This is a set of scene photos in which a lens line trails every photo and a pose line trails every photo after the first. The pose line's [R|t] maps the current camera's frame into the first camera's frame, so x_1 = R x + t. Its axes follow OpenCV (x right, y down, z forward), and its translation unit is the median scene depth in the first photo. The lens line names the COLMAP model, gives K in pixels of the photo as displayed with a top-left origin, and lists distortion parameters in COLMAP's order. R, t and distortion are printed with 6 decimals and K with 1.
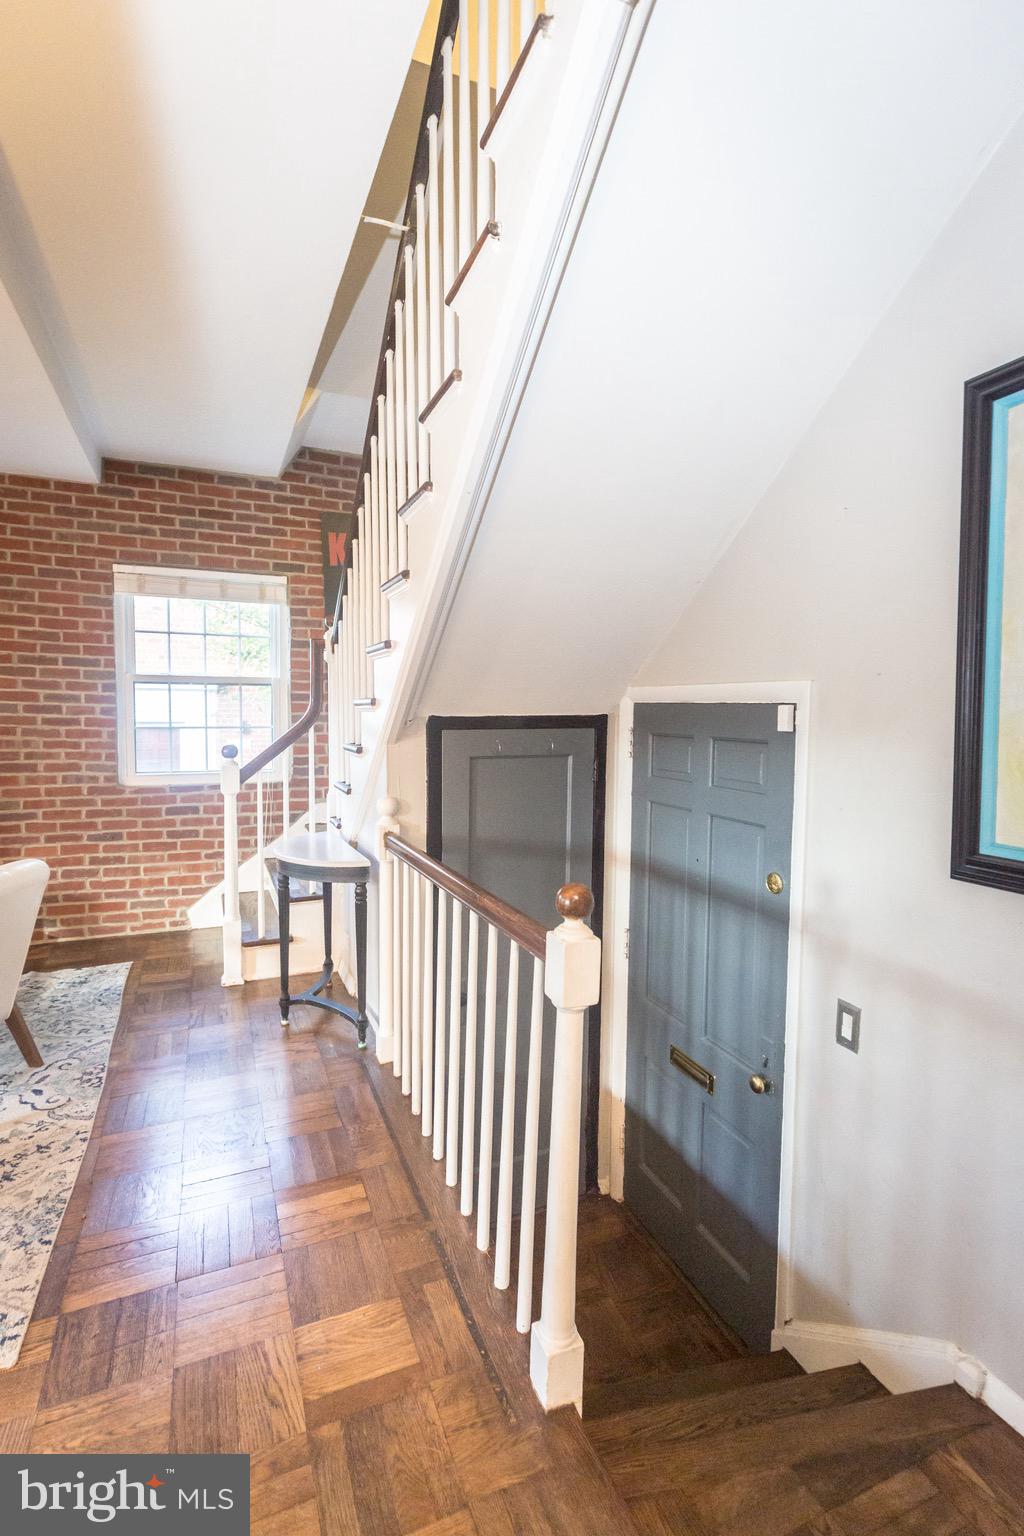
lens RADIAL K [[708.6, 0, 501.4], [0, 708.6, 765.5], [0, 0, 1]] dist [0.010927, -0.004707]
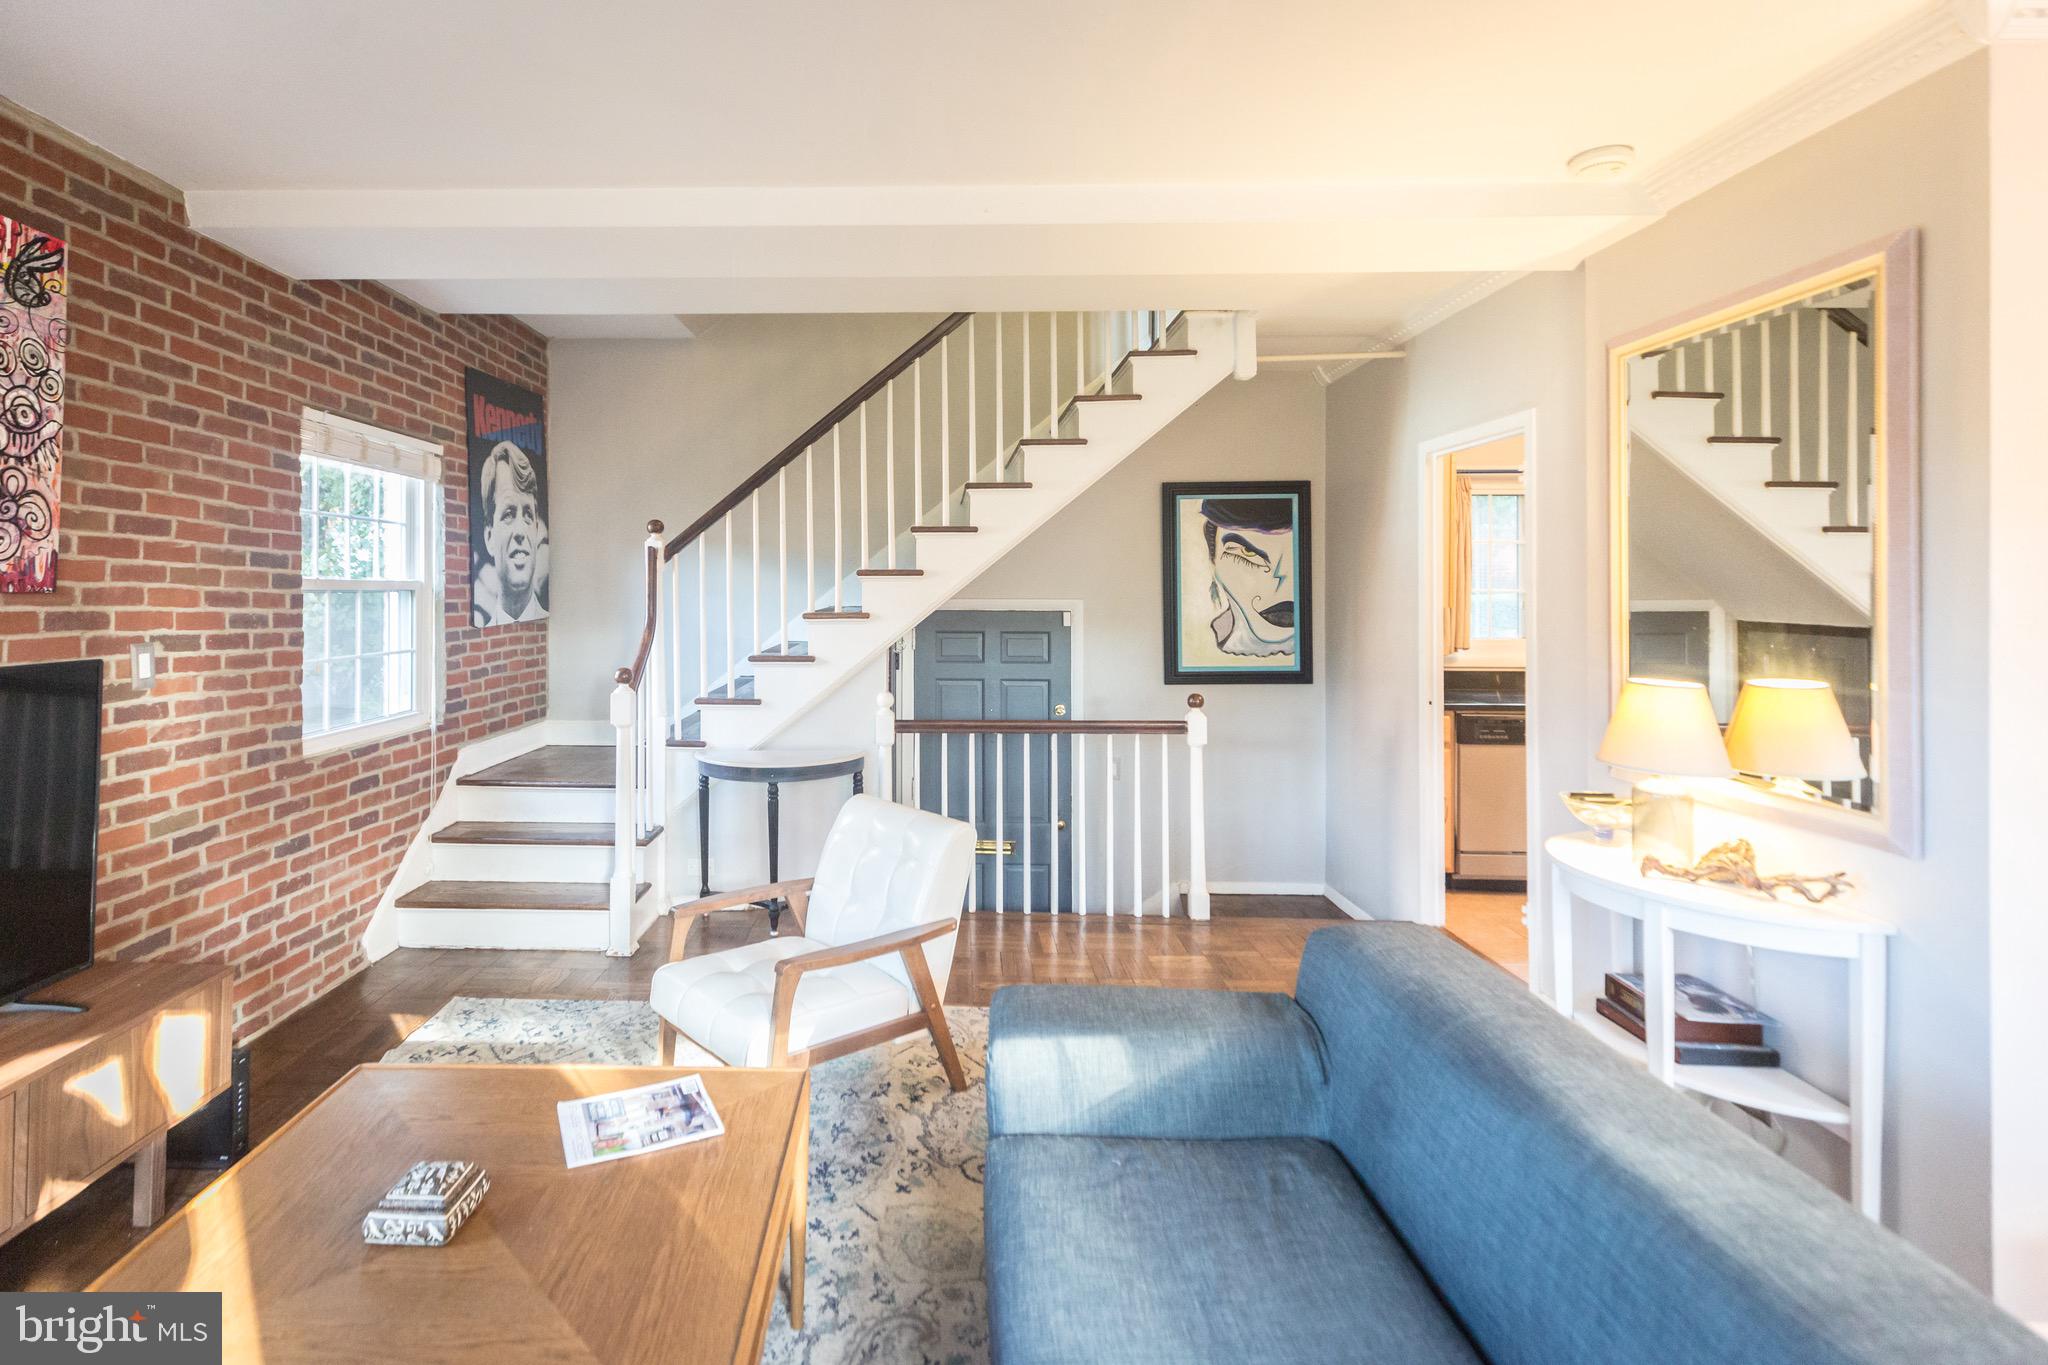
lens RADIAL K [[944.8, 0, 911.6], [0, 944.8, 582.6], [0, 0, 1]] dist [0.010927, -0.004707]
pose [[0.405925, 0.002172, 0.913904, -1.096805], [0.069042, 0.997067, -0.033035, -0.061202], [-0.911295, 0.076508, 0.404585, 0.175671]]
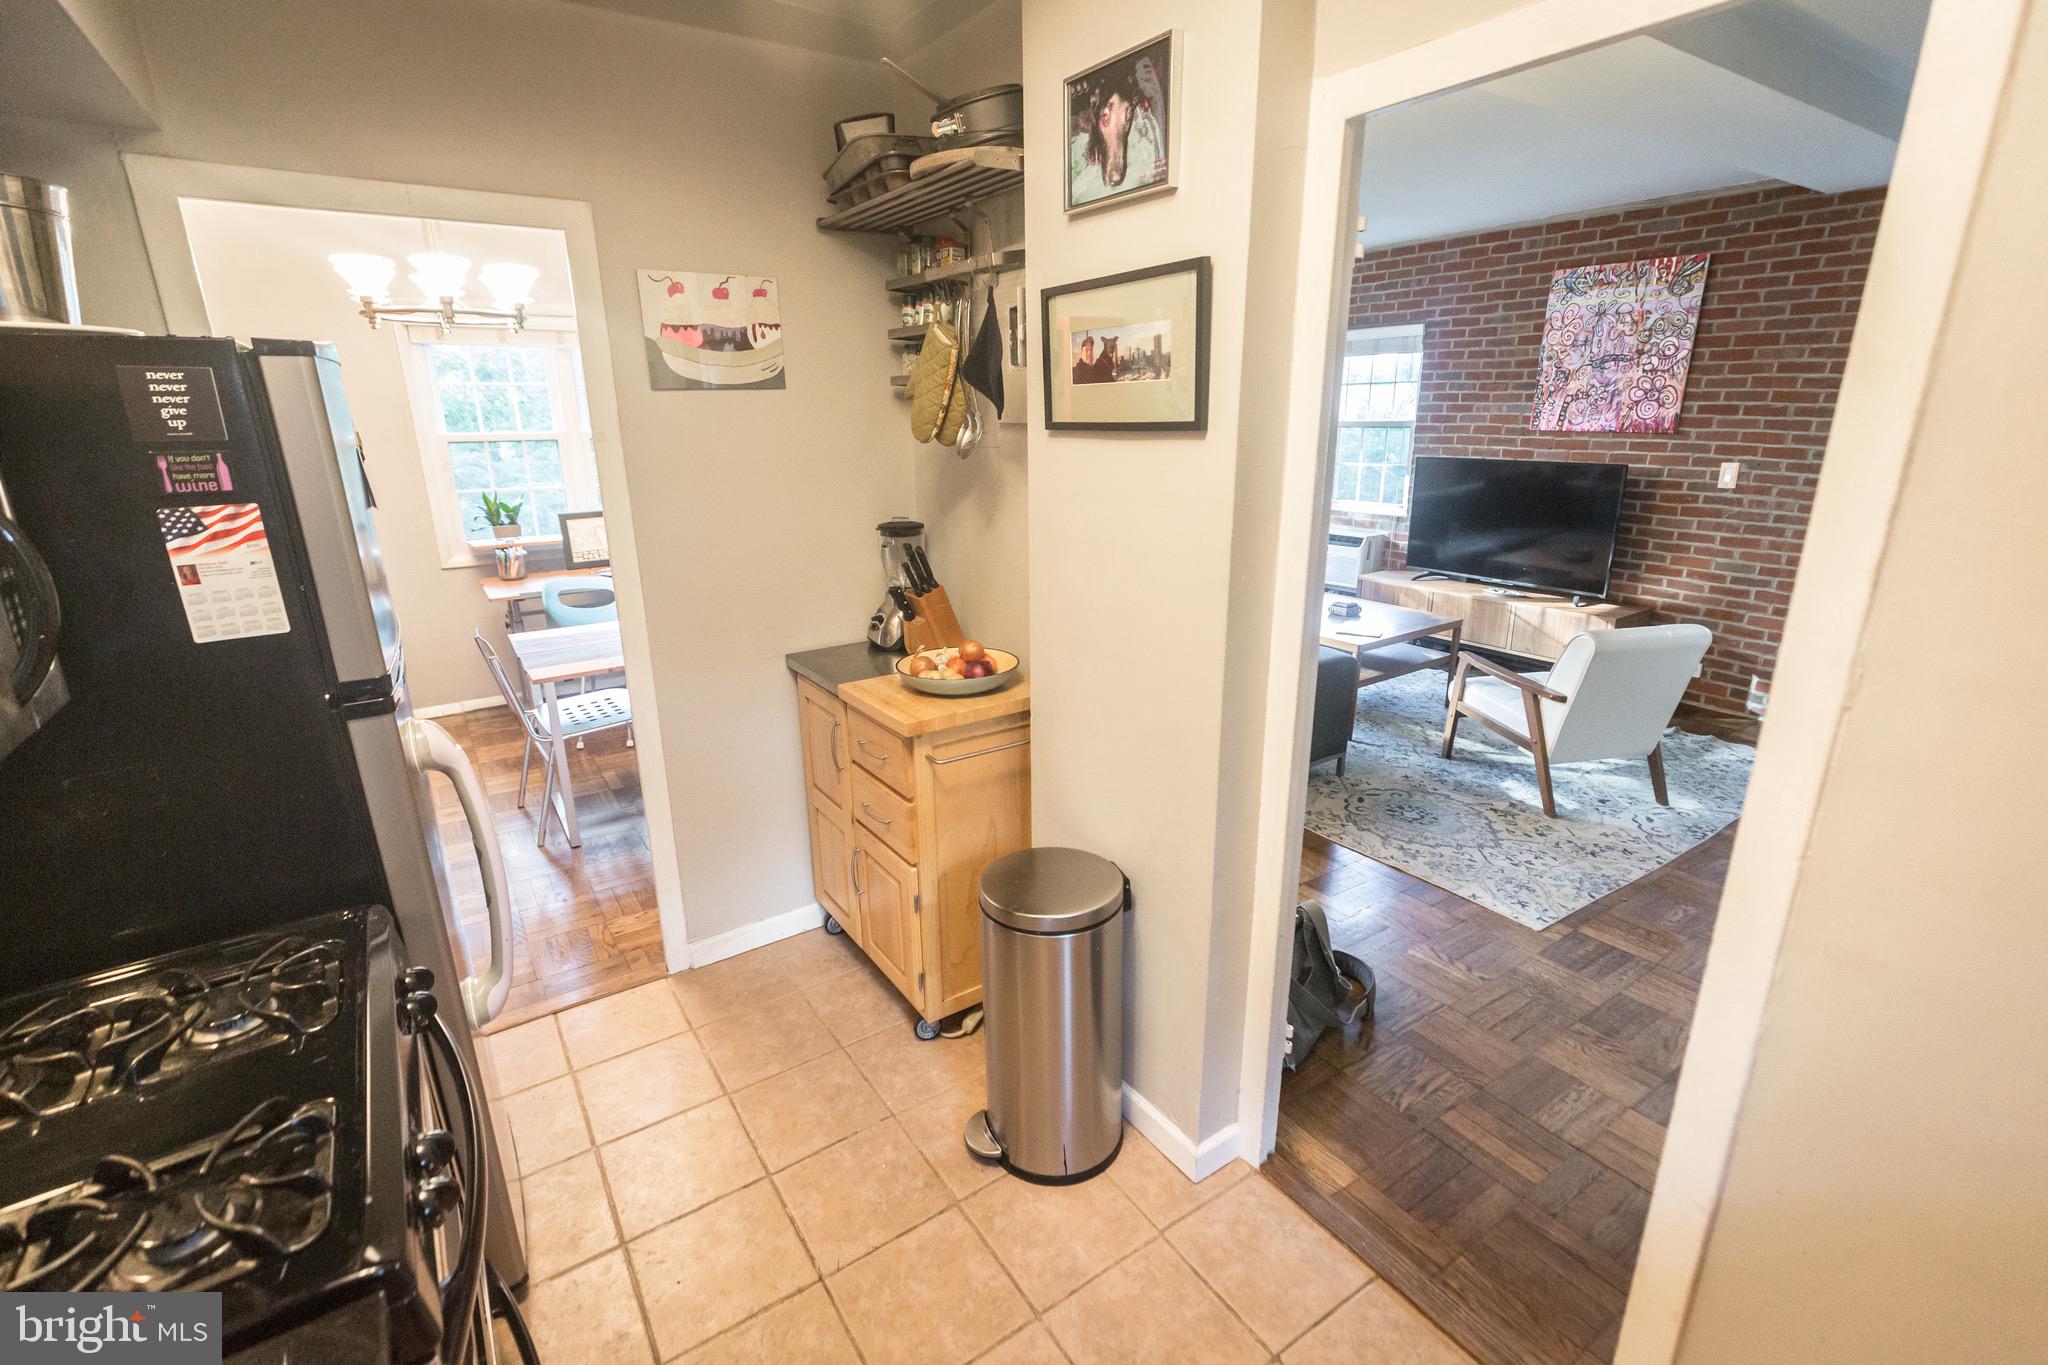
lens RADIAL K [[944.8, 0, 1011.1], [0, 944.8, 680.0], [0, 0, 1]] dist [0.010927, -0.004707]
pose [[0.198576, 0.267481, -0.942879, 0.348510], [-0.057983, 0.963559, 0.261136, -0.074035], [0.978369, 0.002816, 0.206849, -0.227061]]
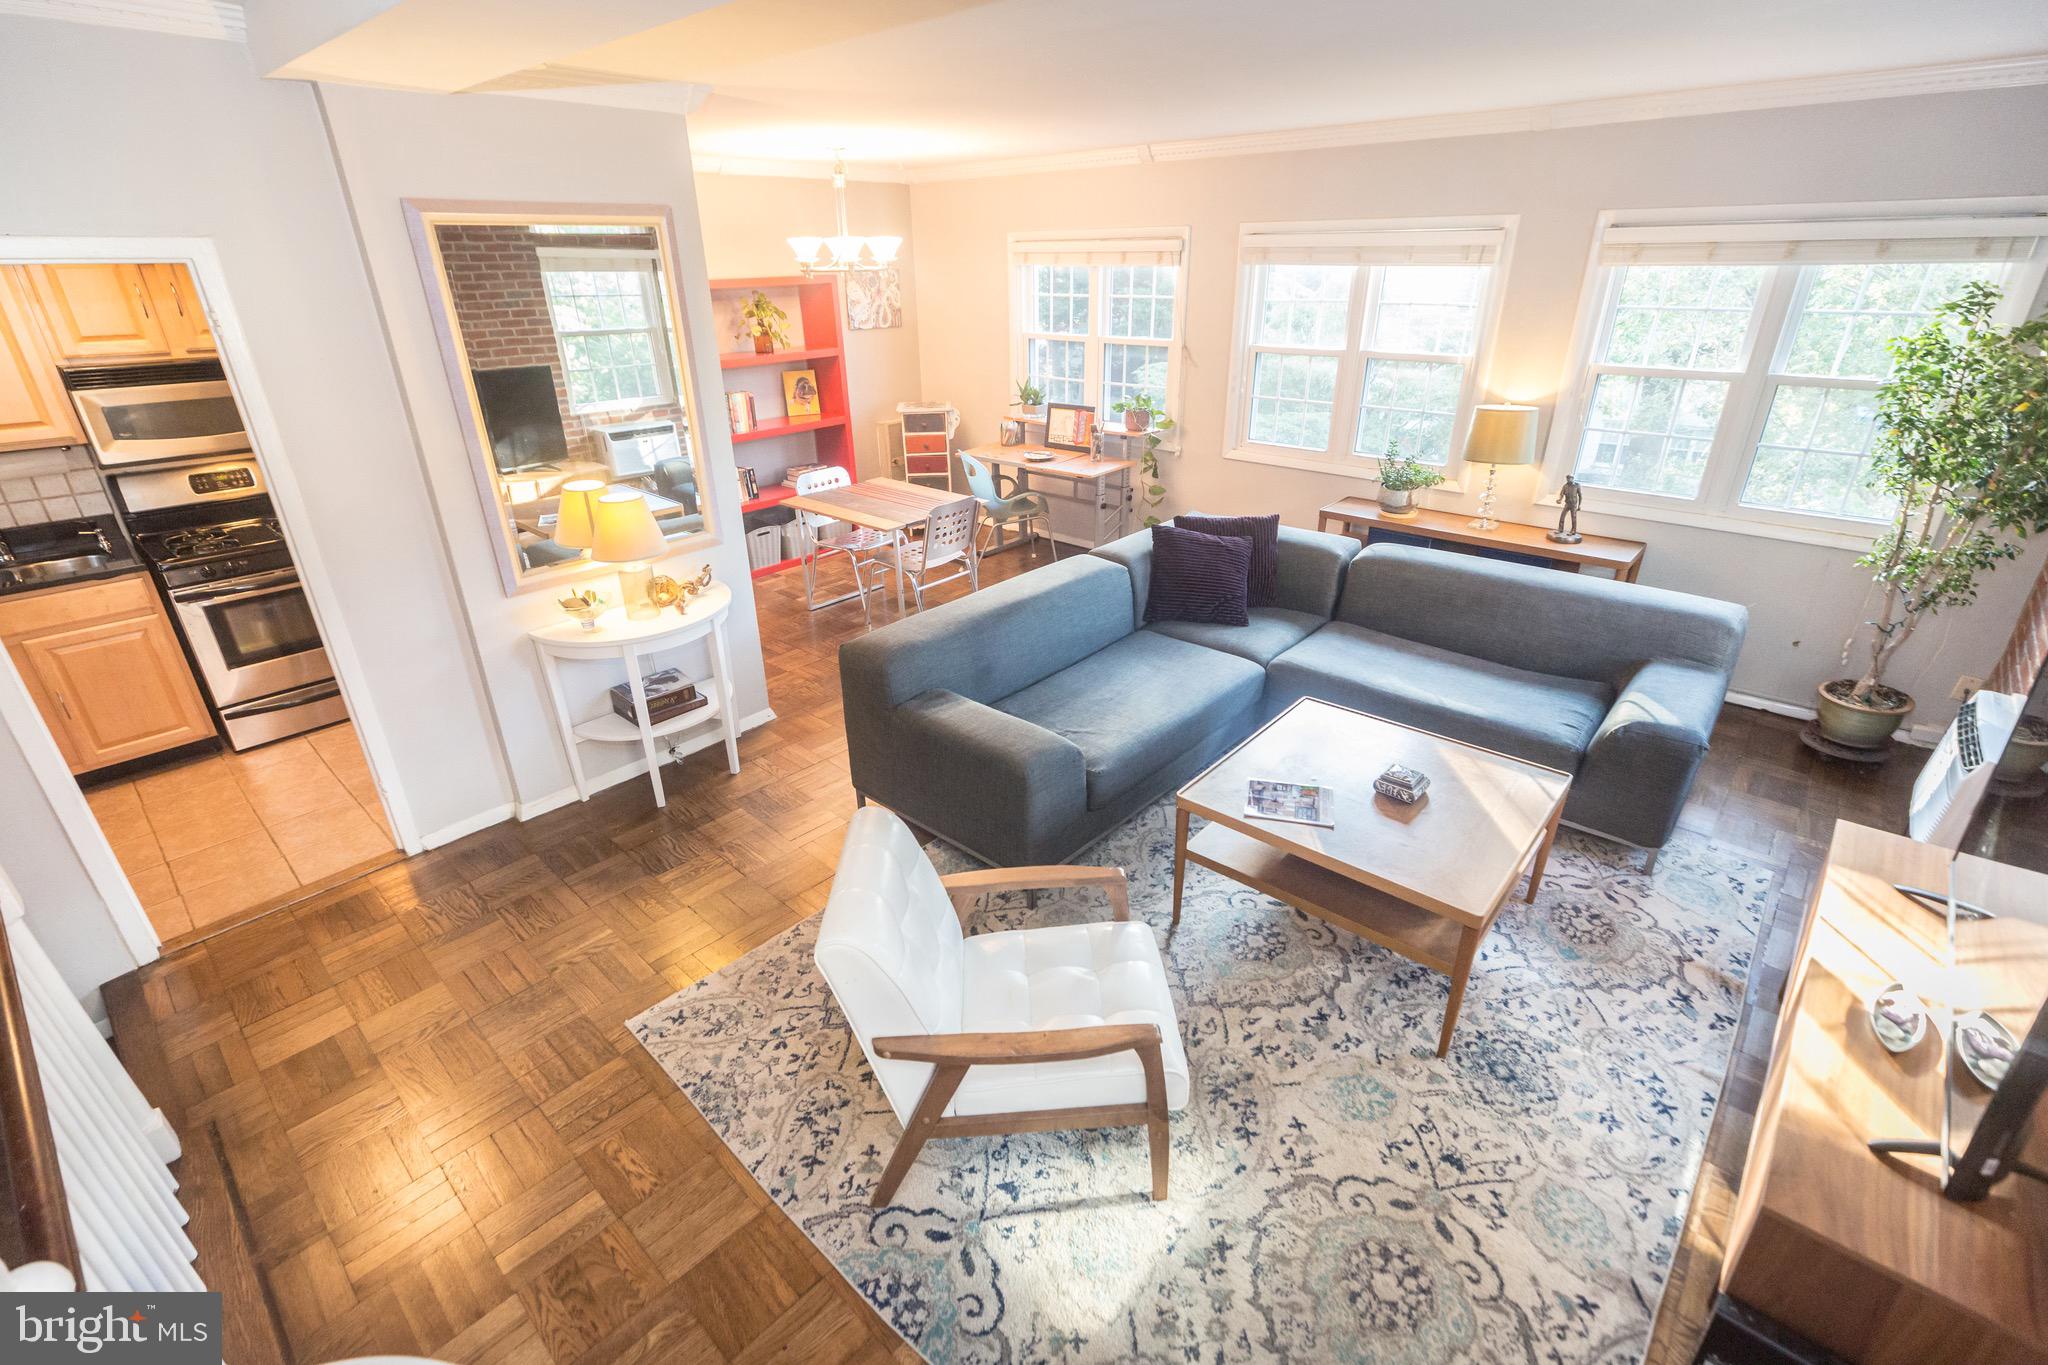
lens RADIAL K [[944.8, 0, 1005.6], [0, 944.8, 652.3], [0, 0, 1]] dist [0.010927, -0.004707]
pose [[-0.913201, 0.178813, -0.366182, -0.297096], [-0.008332, 0.890206, 0.455482, -0.284127], [0.407424, 0.418997, -0.811447, 0.949430]]
